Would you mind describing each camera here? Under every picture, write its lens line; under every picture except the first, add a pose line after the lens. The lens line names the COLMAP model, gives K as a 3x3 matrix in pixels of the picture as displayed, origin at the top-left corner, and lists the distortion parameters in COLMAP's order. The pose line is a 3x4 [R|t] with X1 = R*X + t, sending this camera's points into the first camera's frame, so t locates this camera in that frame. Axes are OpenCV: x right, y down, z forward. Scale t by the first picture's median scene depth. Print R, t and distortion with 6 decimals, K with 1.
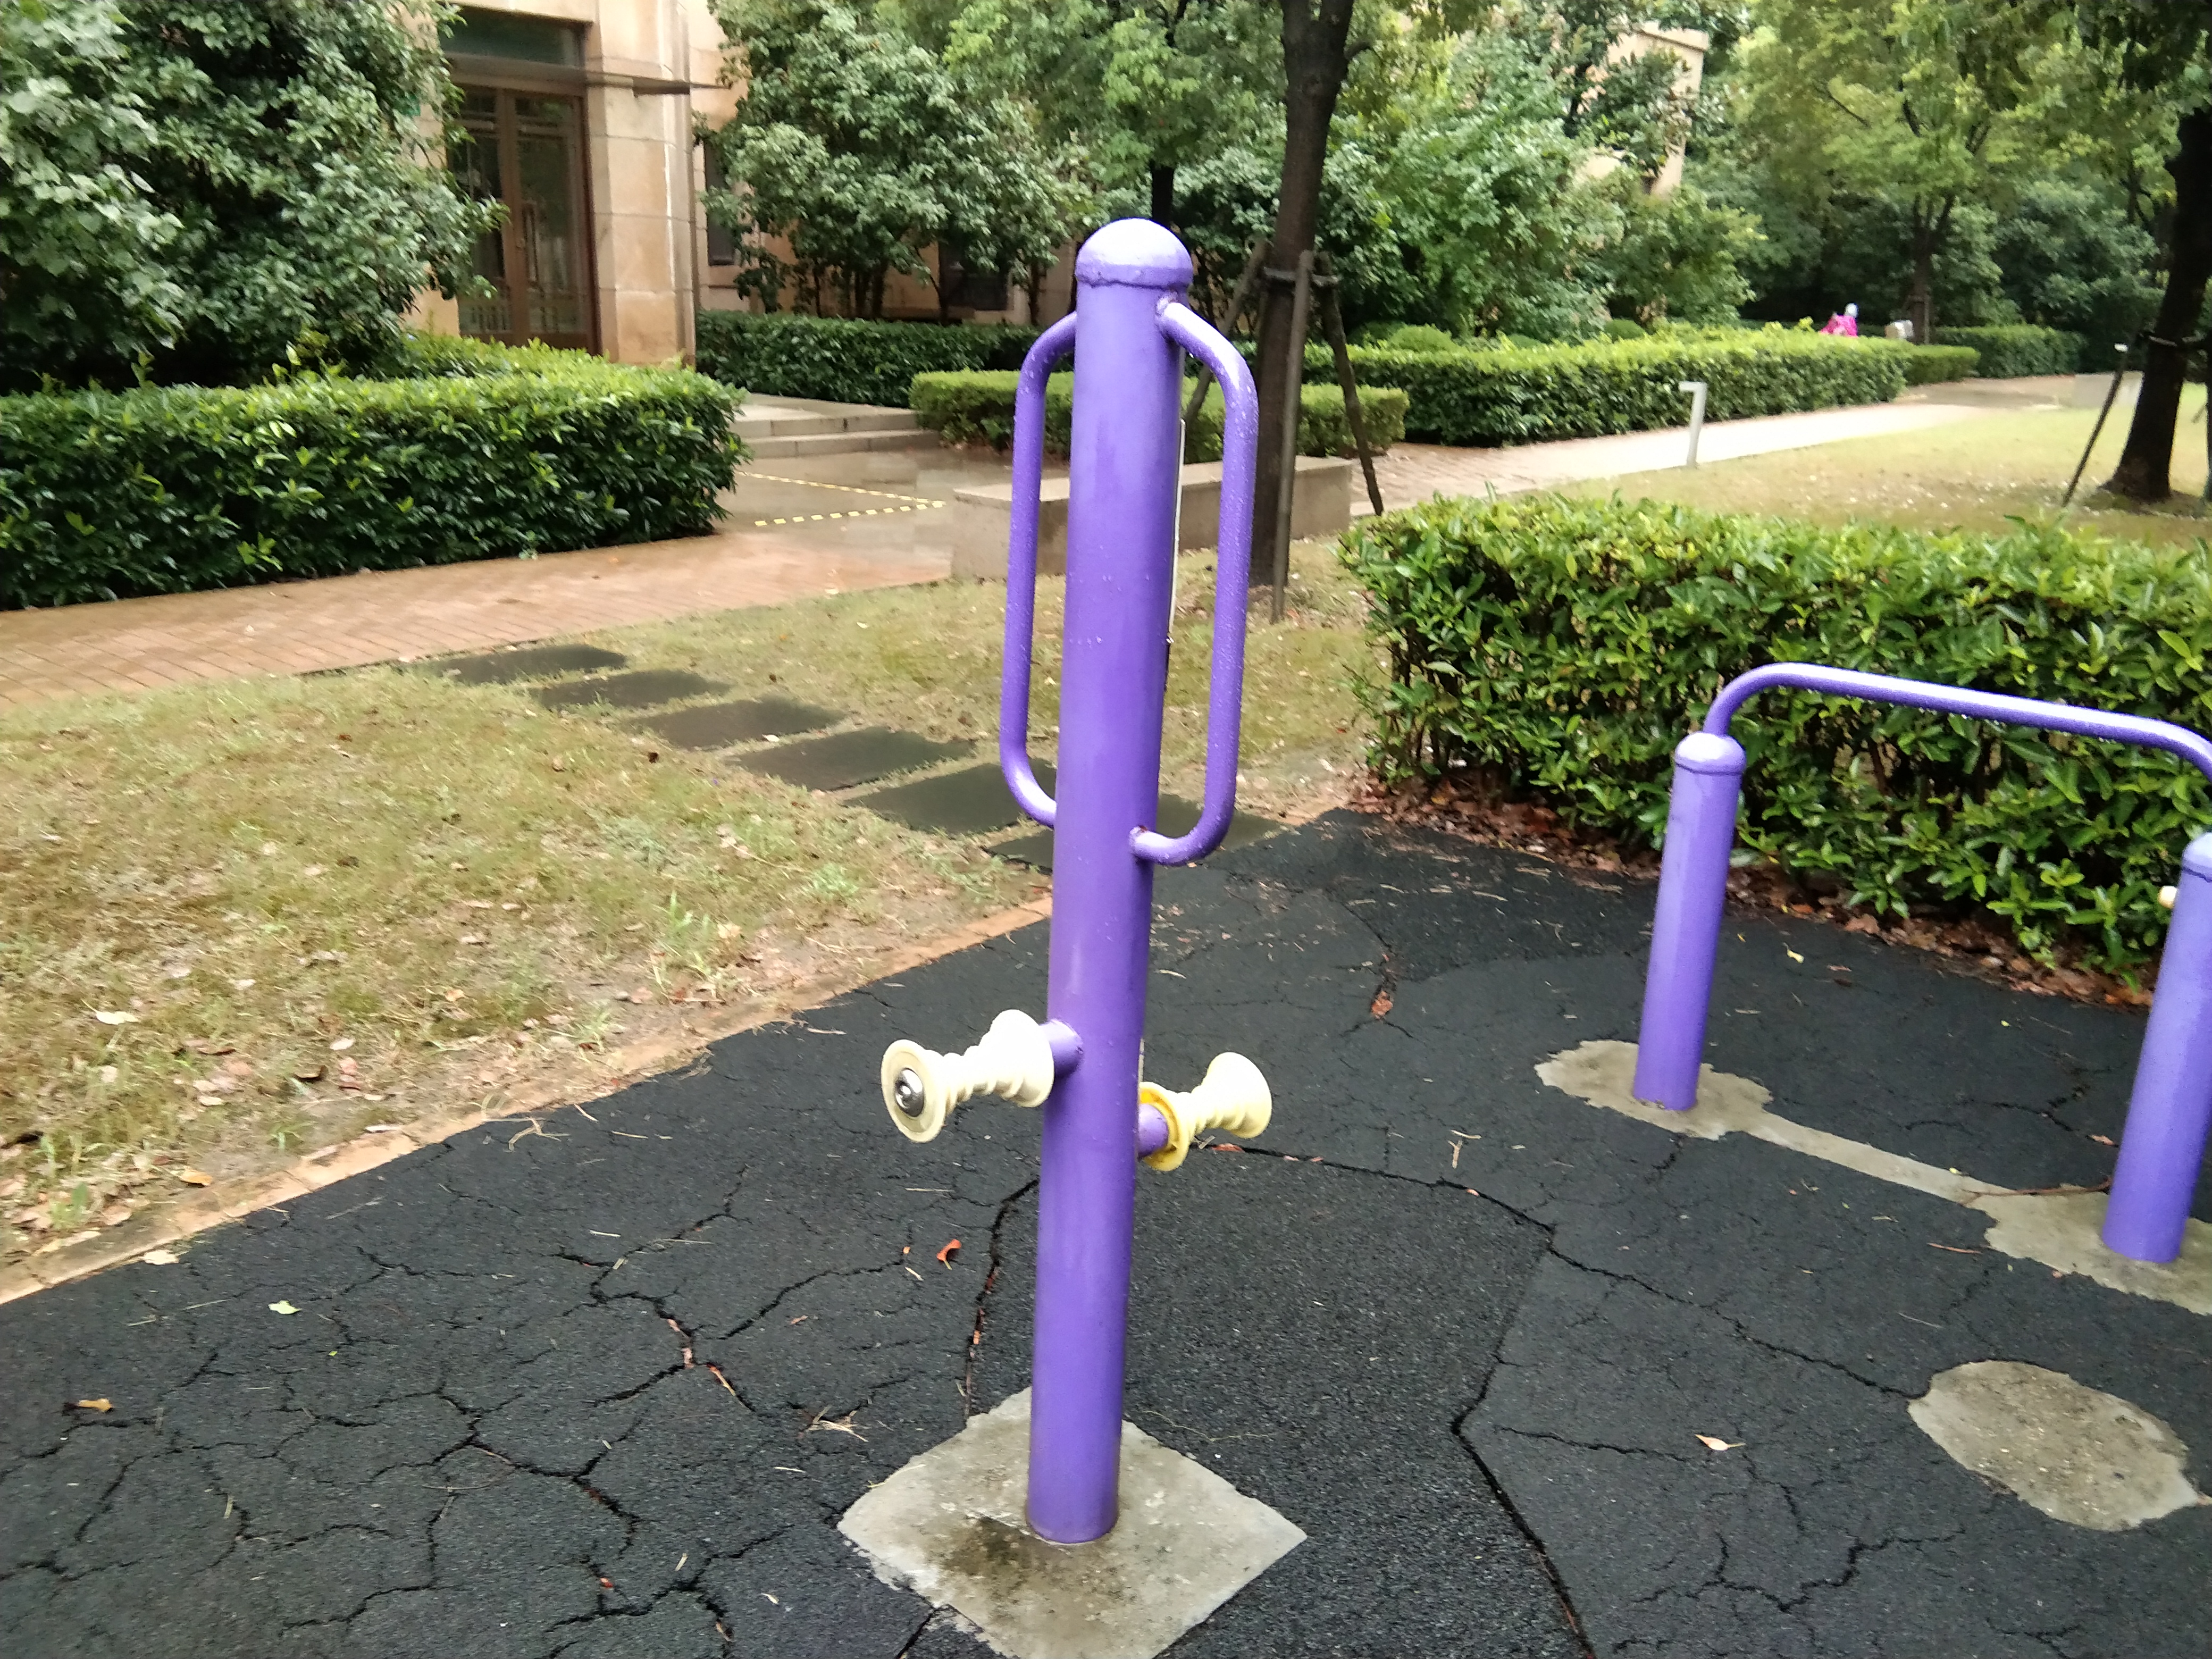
lens RADIAL K [[1766.4, 0, 1078.5], [0, 1766.4, 829.9], [0, 0, 1]] dist [0.098532, -0.143961]
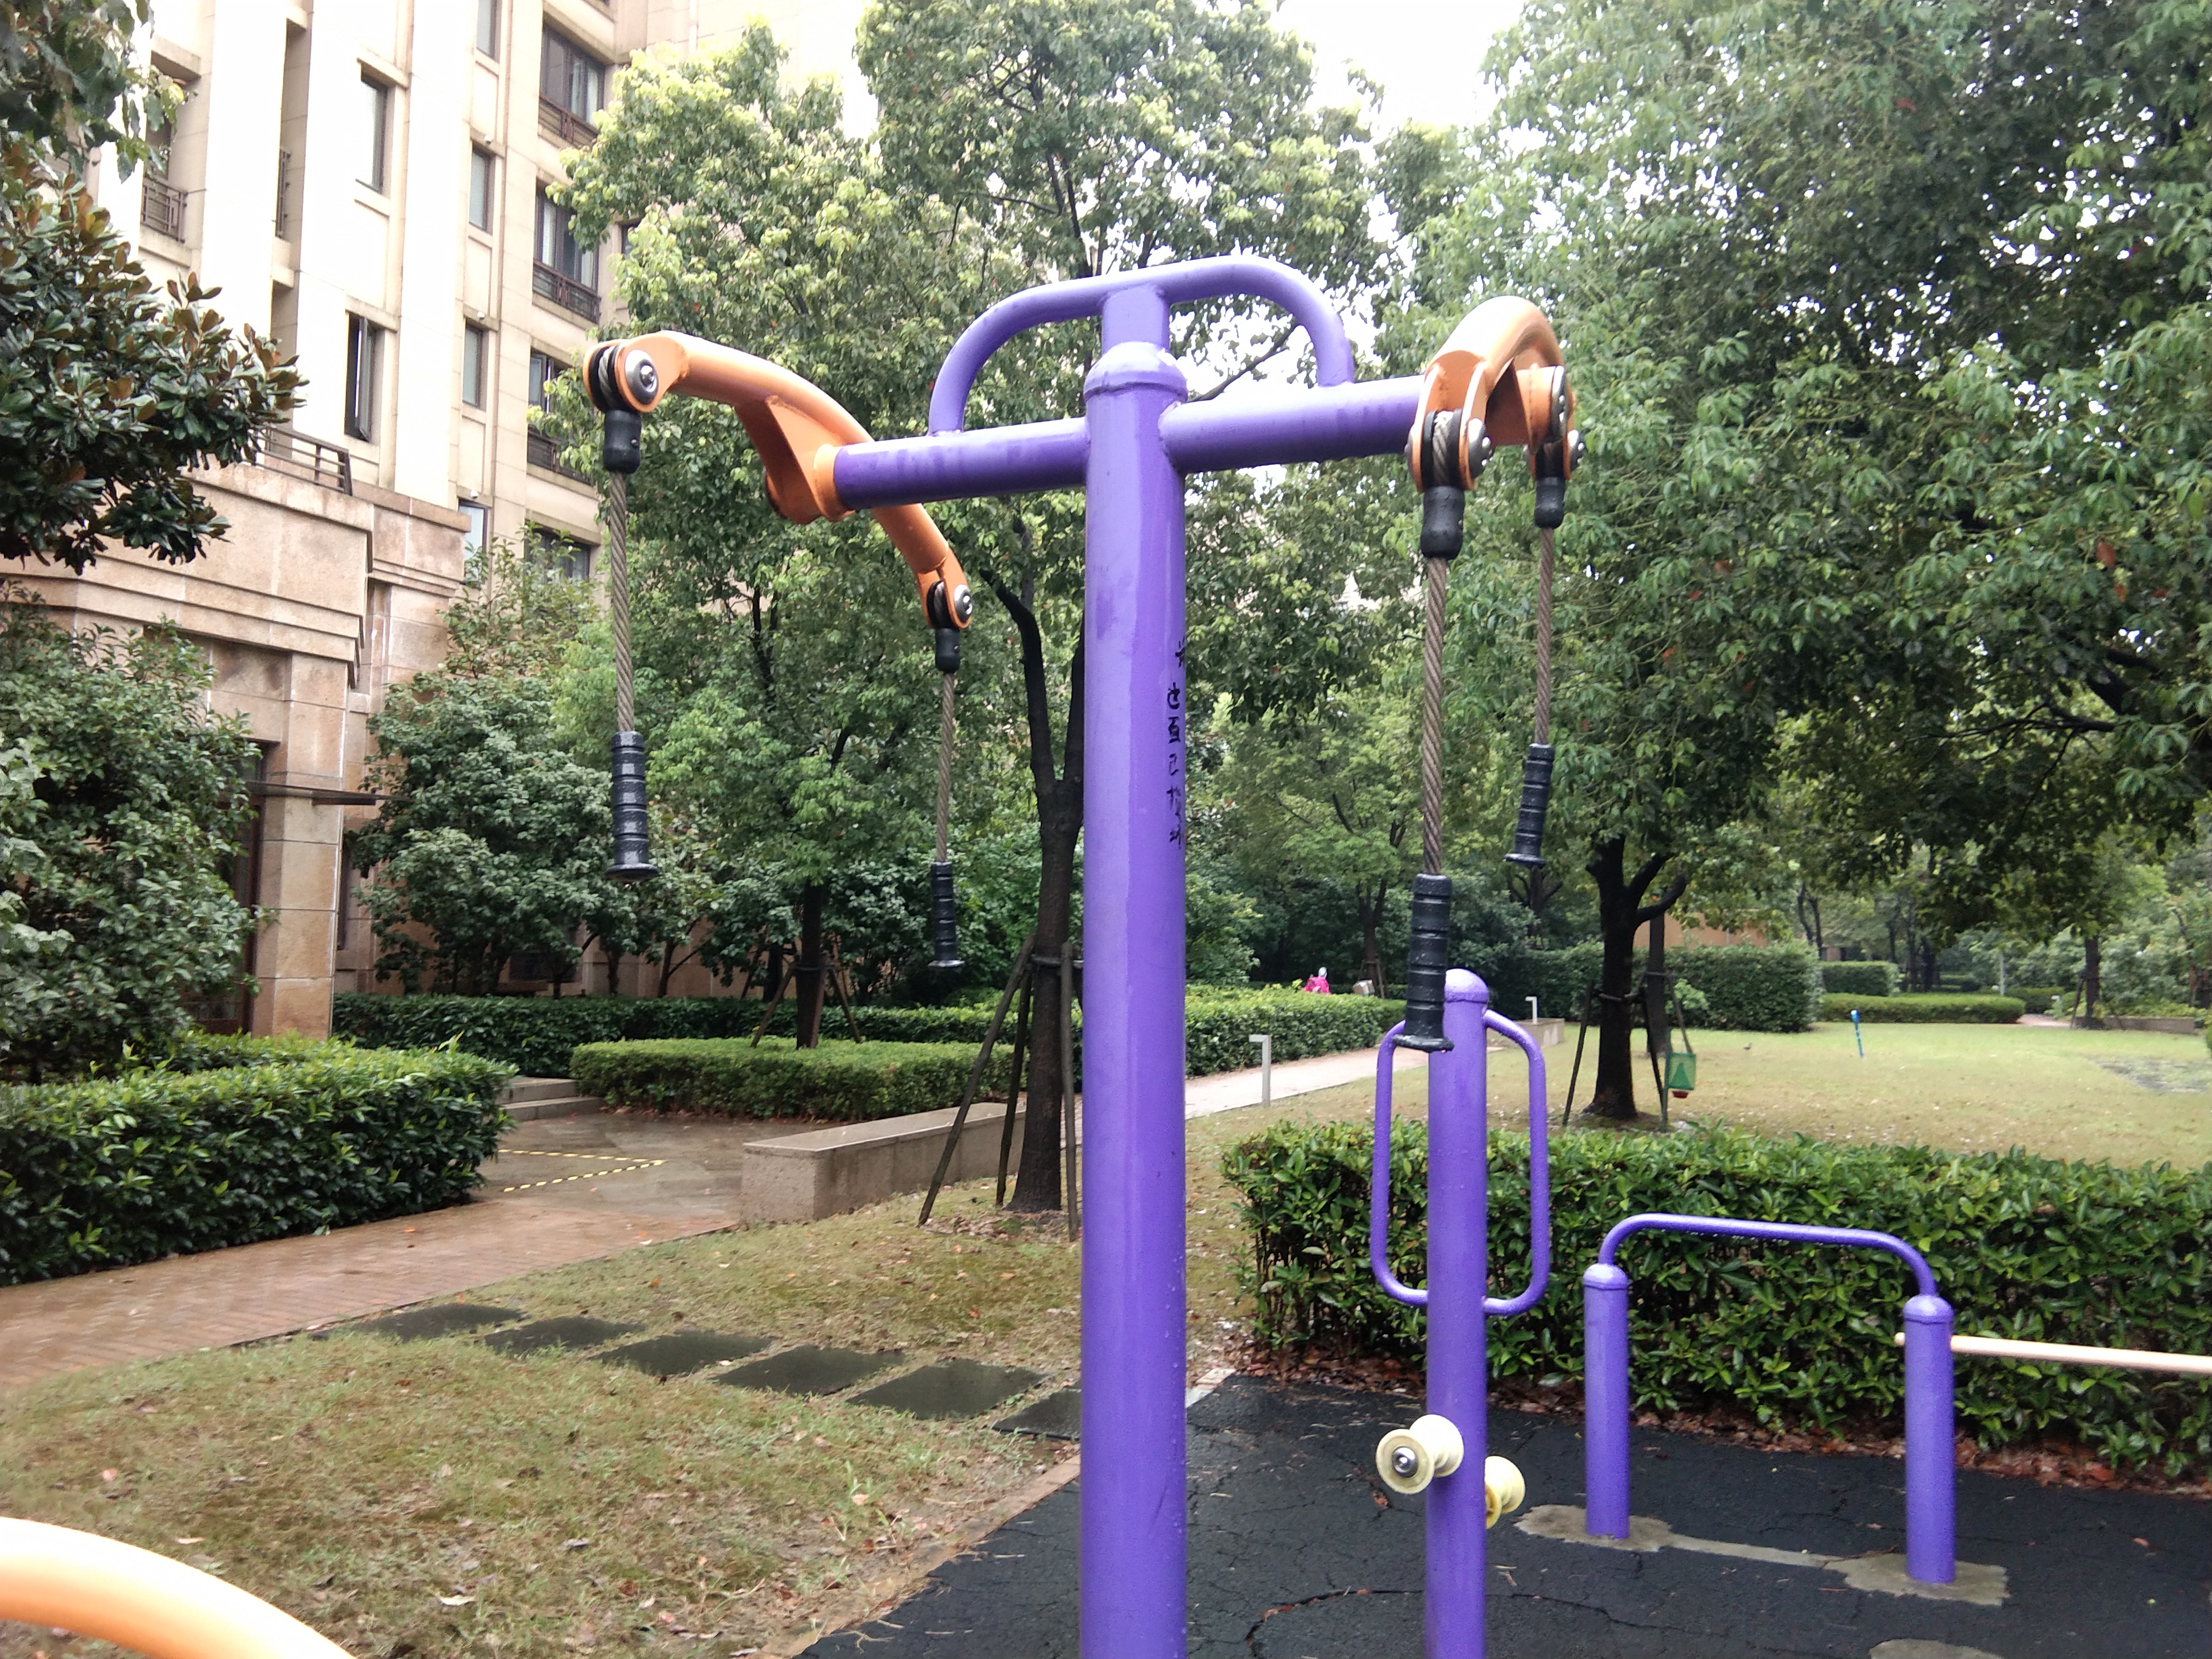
lens RADIAL K [[1766.4, 0, 1095.0], [0, 1766.4, 793.5], [0, 0, 1]] dist [0.098532, -0.143961]
pose [[0.957313, 0.012708, 0.288773, -0.168810], [0.096402, 0.927798, -0.360413, 0.027128], [-0.272503, 0.372867, 0.886968, -0.132369]]
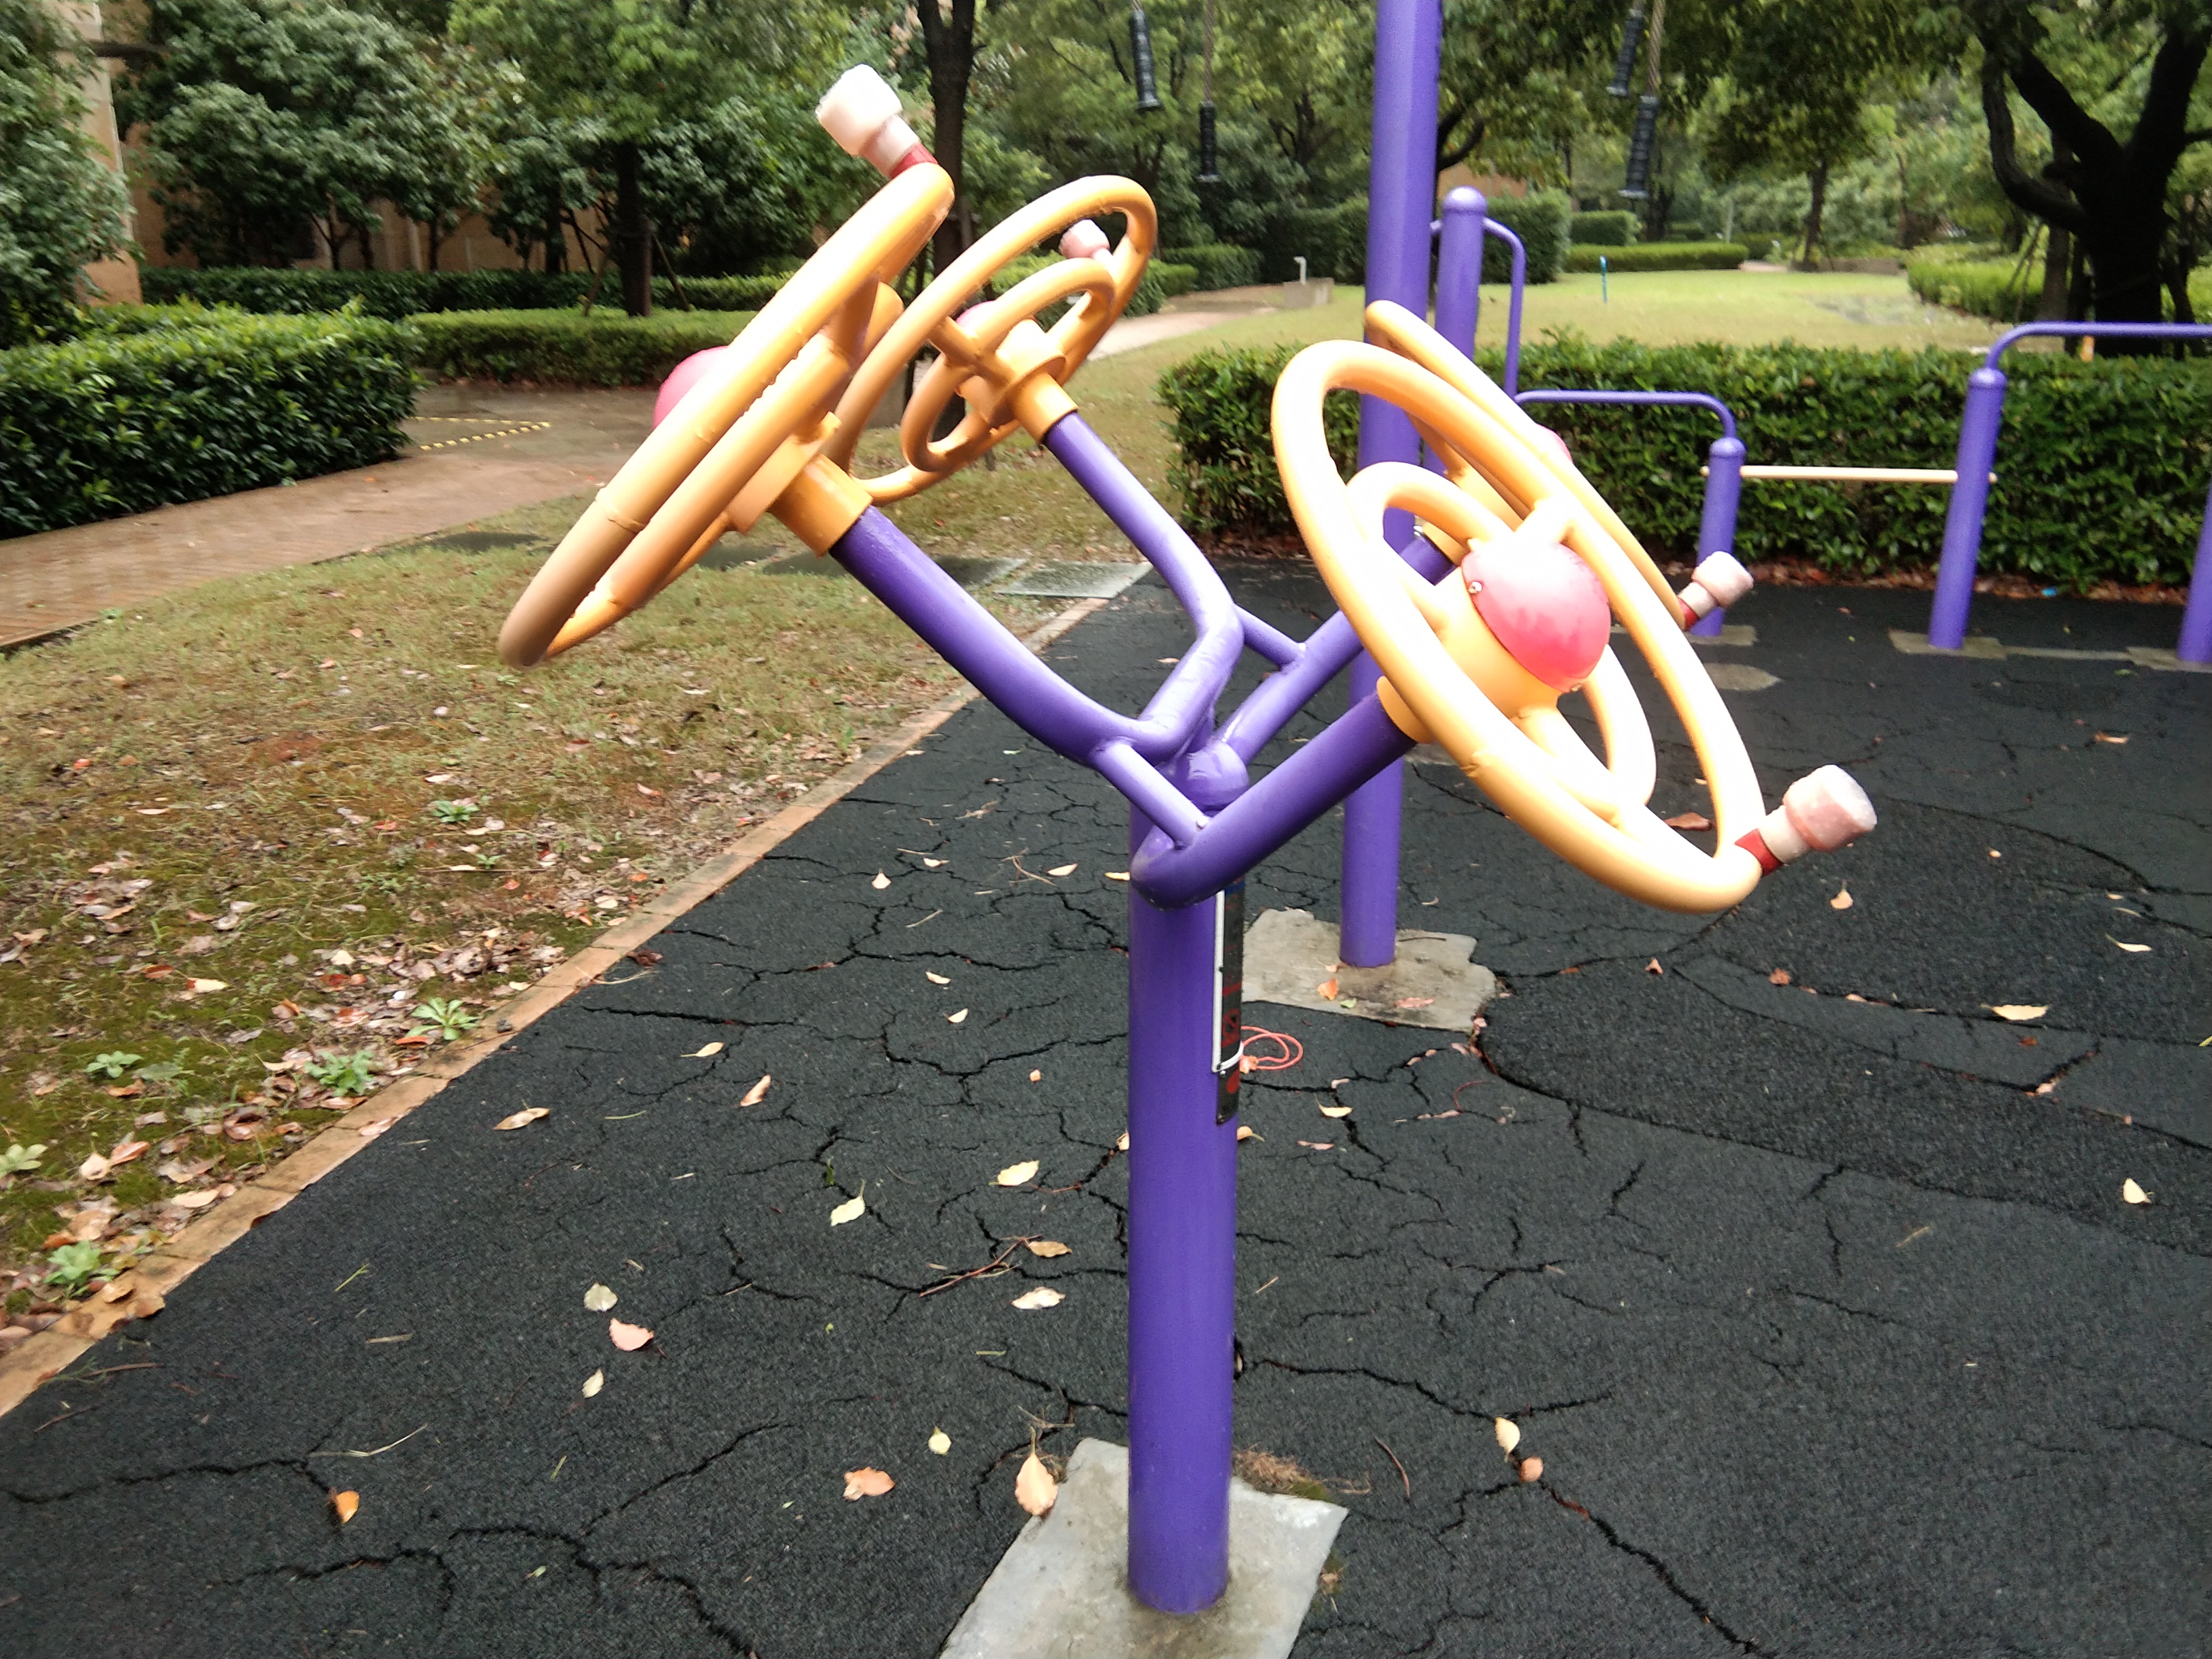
lens RADIAL K [[1766.4, 0, 1091.6], [0, 1766.4, 804.8], [0, 0, 1]] dist [0.098532, -0.143961]
pose [[0.905639, -0.160478, 0.392511, -0.301982], [0.153032, 0.986934, 0.050419, 0.062742], [-0.395474, 0.014405, 0.918364, -0.222215]]
